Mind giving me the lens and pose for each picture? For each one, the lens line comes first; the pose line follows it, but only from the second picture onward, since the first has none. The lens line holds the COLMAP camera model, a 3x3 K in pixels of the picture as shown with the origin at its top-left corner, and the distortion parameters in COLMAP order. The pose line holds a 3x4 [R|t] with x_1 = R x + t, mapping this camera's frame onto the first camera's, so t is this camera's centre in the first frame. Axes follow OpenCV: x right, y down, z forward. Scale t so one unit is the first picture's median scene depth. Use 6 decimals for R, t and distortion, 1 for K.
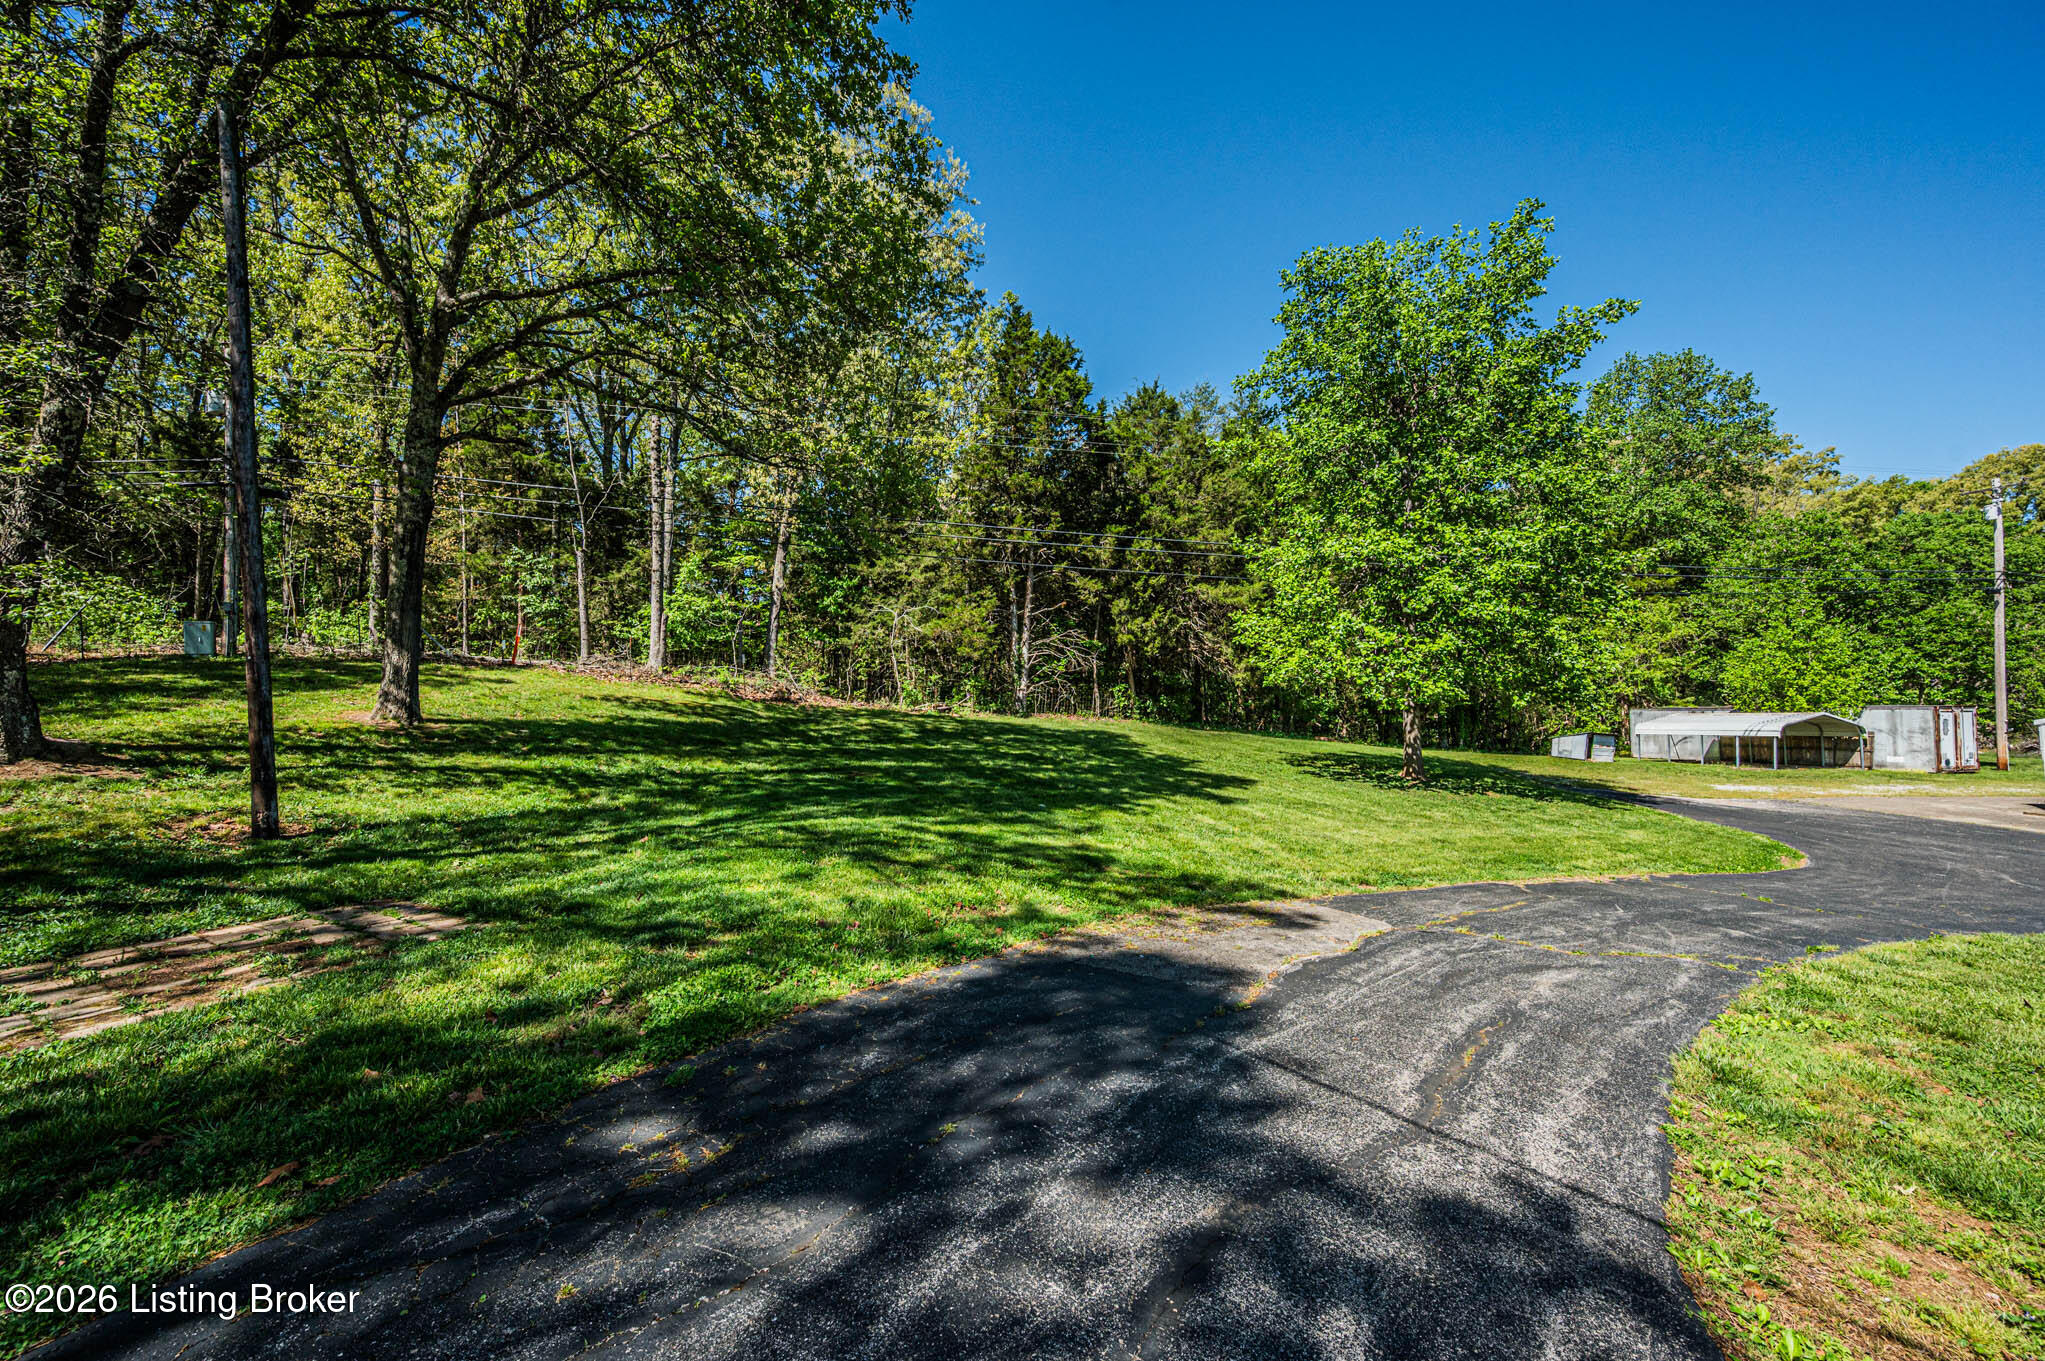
lens RADIAL K [[818.5, 0, 1041.3], [0, 818.5, 688.7], [0, 0, 1]] dist [0.005489, -0.000195]
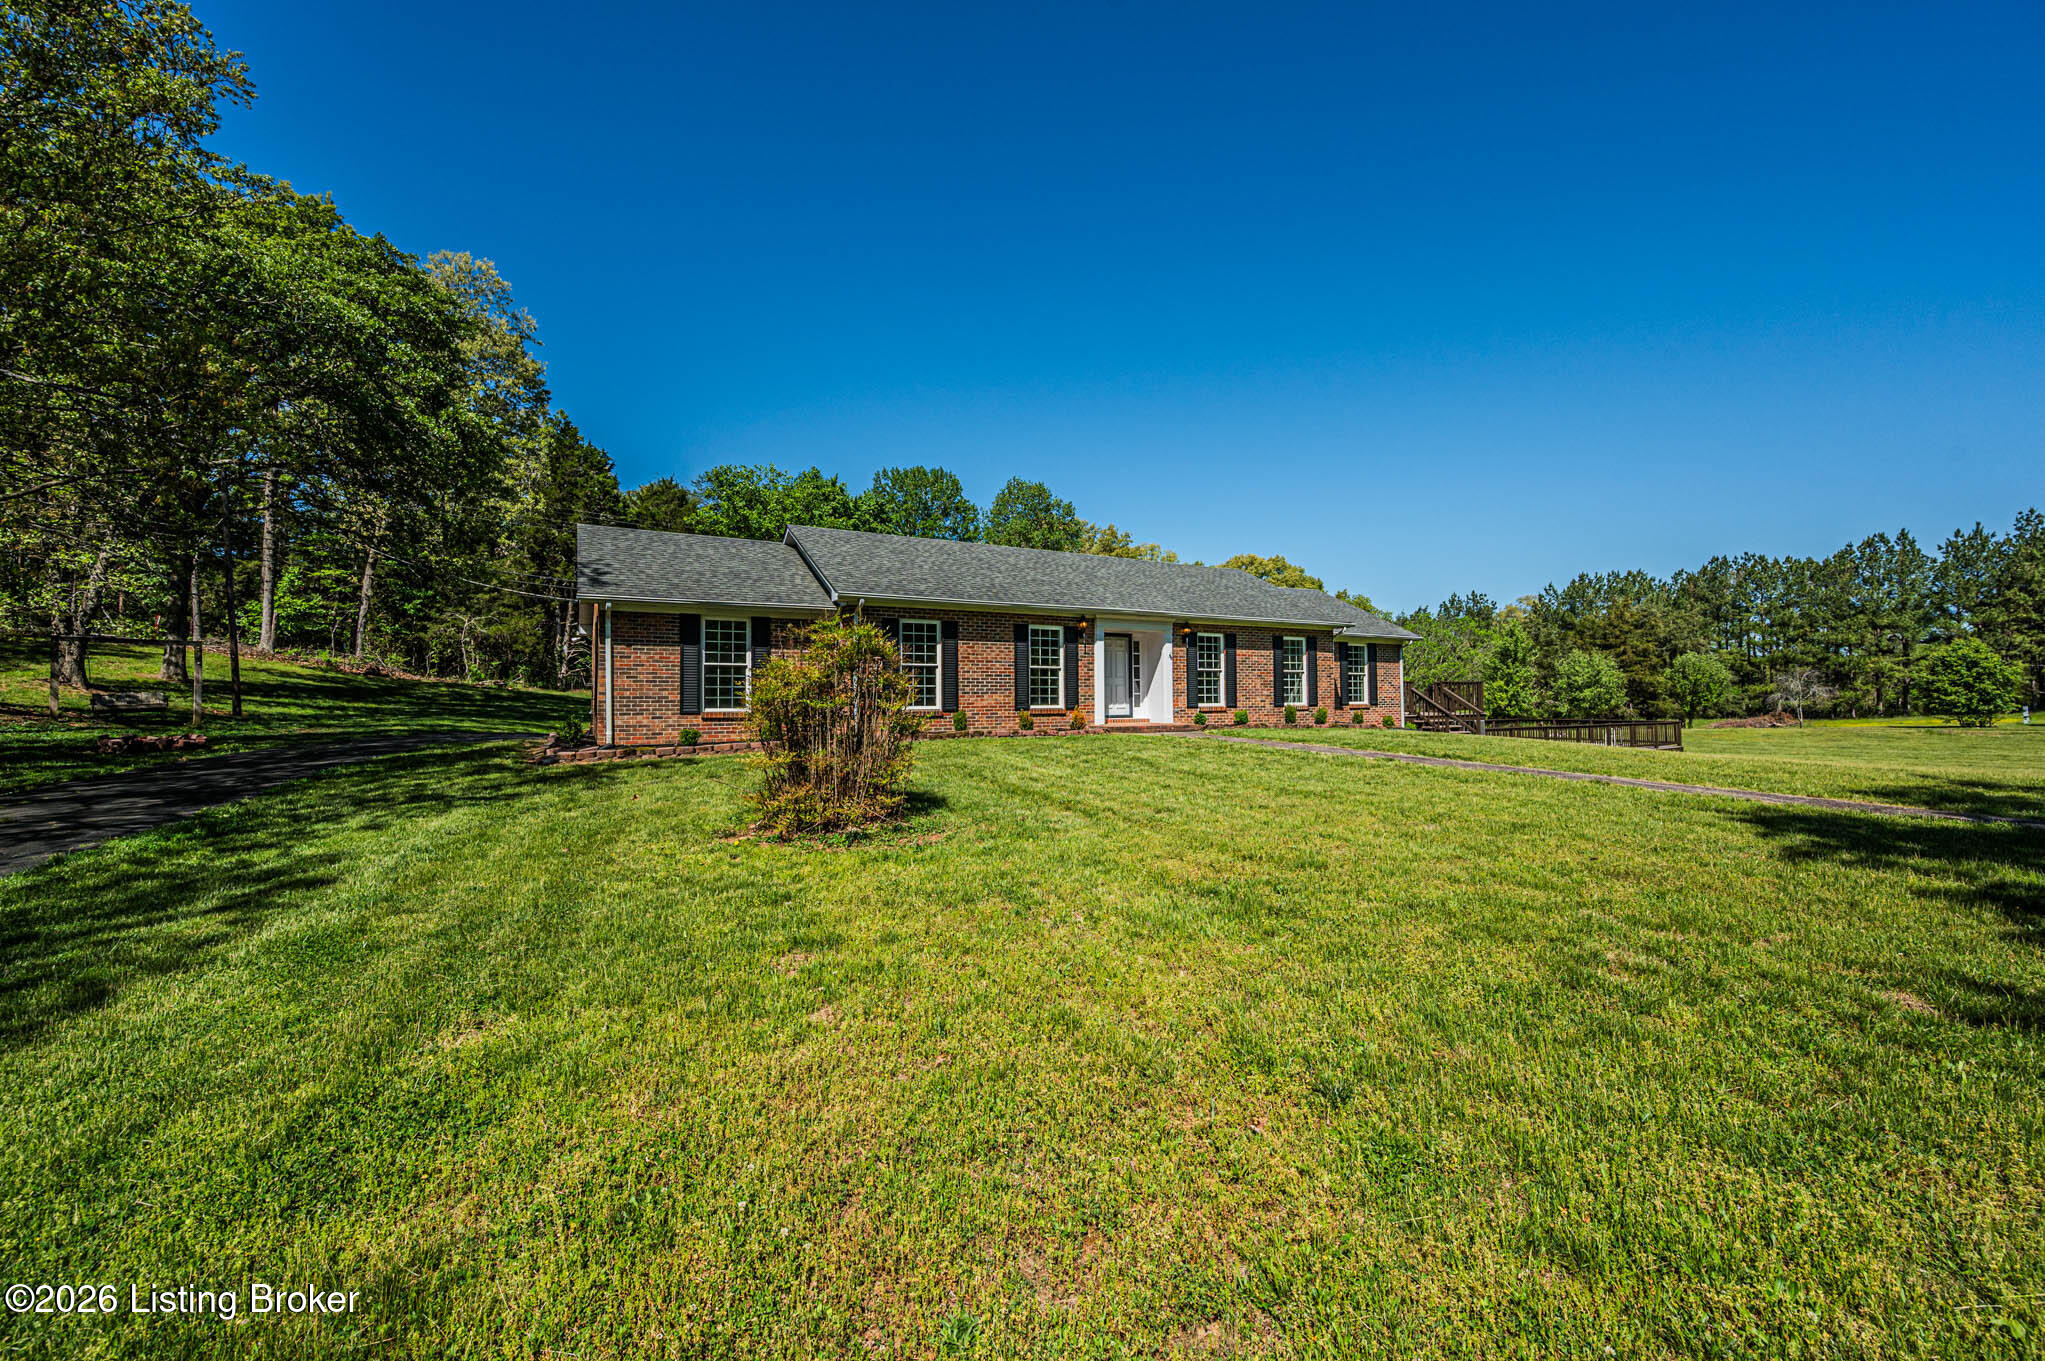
lens RADIAL K [[818.5, 0, 1019.5], [0, 818.5, 682.5], [0, 0, 1]] dist [0.005489, -0.000195]
pose [[0.897528, 0.031582, 0.439826, 0.069368], [-0.030351, 0.999491, -0.009833, 0.007087], [-0.439912, -0.004524, 0.898029, -0.739515]]
